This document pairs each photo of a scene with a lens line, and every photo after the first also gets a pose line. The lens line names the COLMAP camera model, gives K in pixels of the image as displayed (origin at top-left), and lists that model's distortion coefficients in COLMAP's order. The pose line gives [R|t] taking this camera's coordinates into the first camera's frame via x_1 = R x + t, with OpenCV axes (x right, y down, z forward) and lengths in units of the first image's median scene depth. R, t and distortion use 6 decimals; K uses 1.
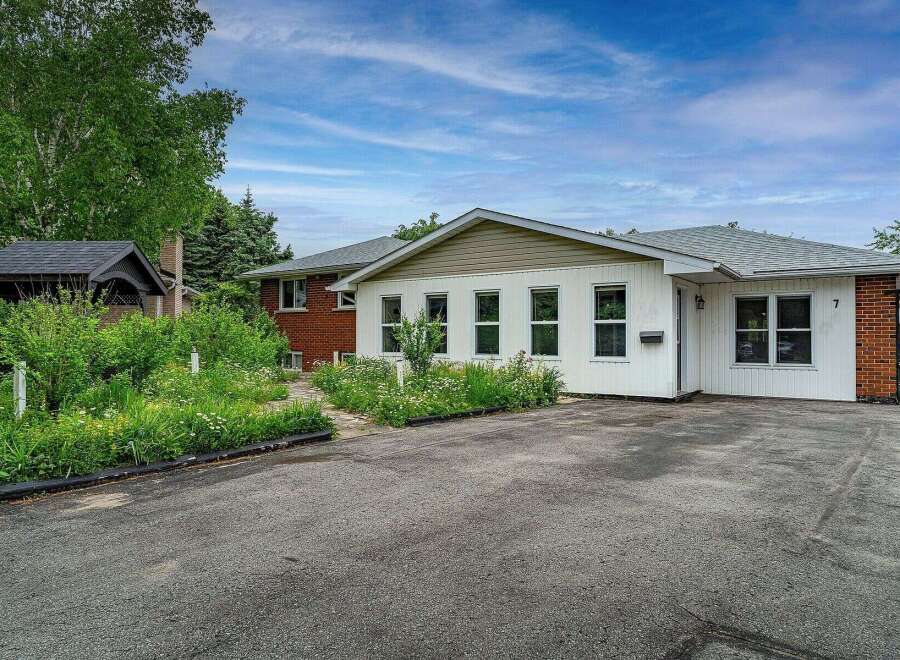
lens RADIAL K [[608.2, 0, 462.7], [0, 608.2, 339.7], [0, 0, 1]] dist [-0.021380, 0.004536]
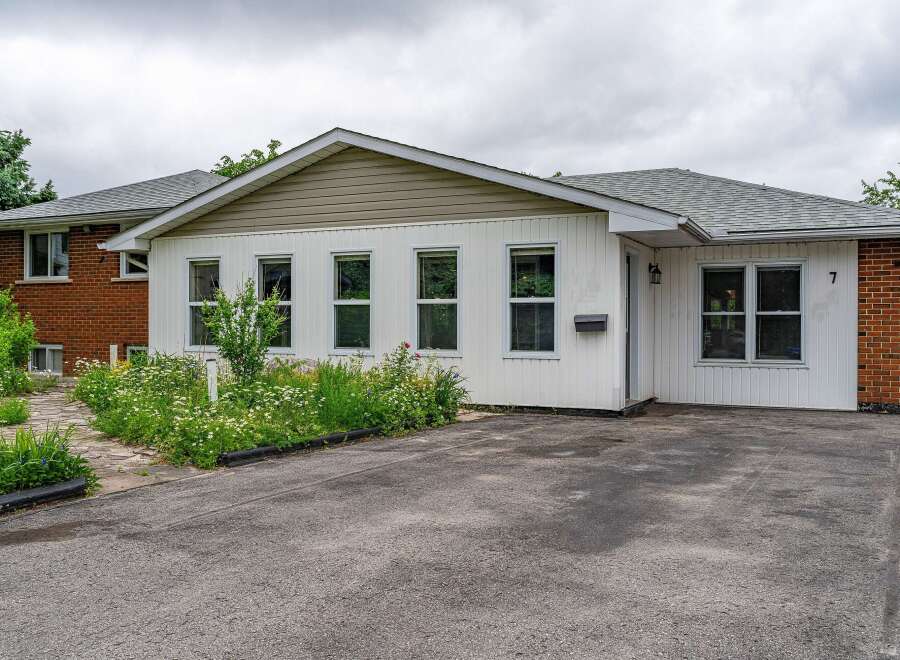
lens RADIAL K [[837.9, 0, 465.4], [0, 837.9, 342.7], [0, 0, 1]] dist [-0.022476, 0.000000]
pose [[0.985258, -0.002601, 0.171056, 0.006223], [-0.000862, 0.999796, 0.020169, -0.000929], [-0.171074, -0.020019, 0.985055, 0.079095]]
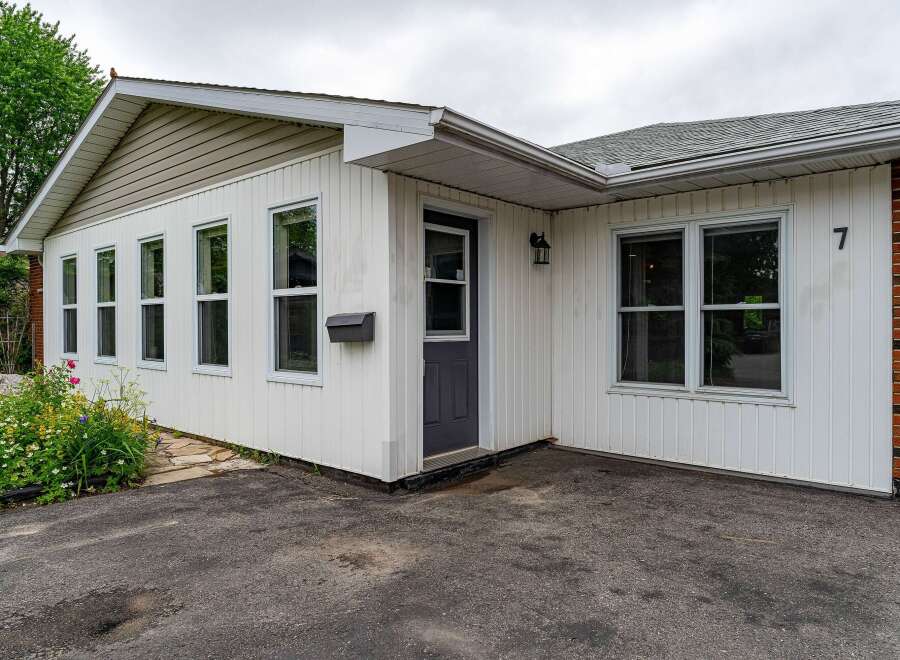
lens RADIAL K [[608.2, 0, 458.9], [0, 608.2, 326.8], [0, 0, 1]] dist [-0.021380, 0.004536]
pose [[0.994633, -0.005410, -0.103322, 0.412877], [0.005839, 0.999976, 0.003852, -0.005591], [0.103299, -0.004434, 0.994641, 0.586765]]
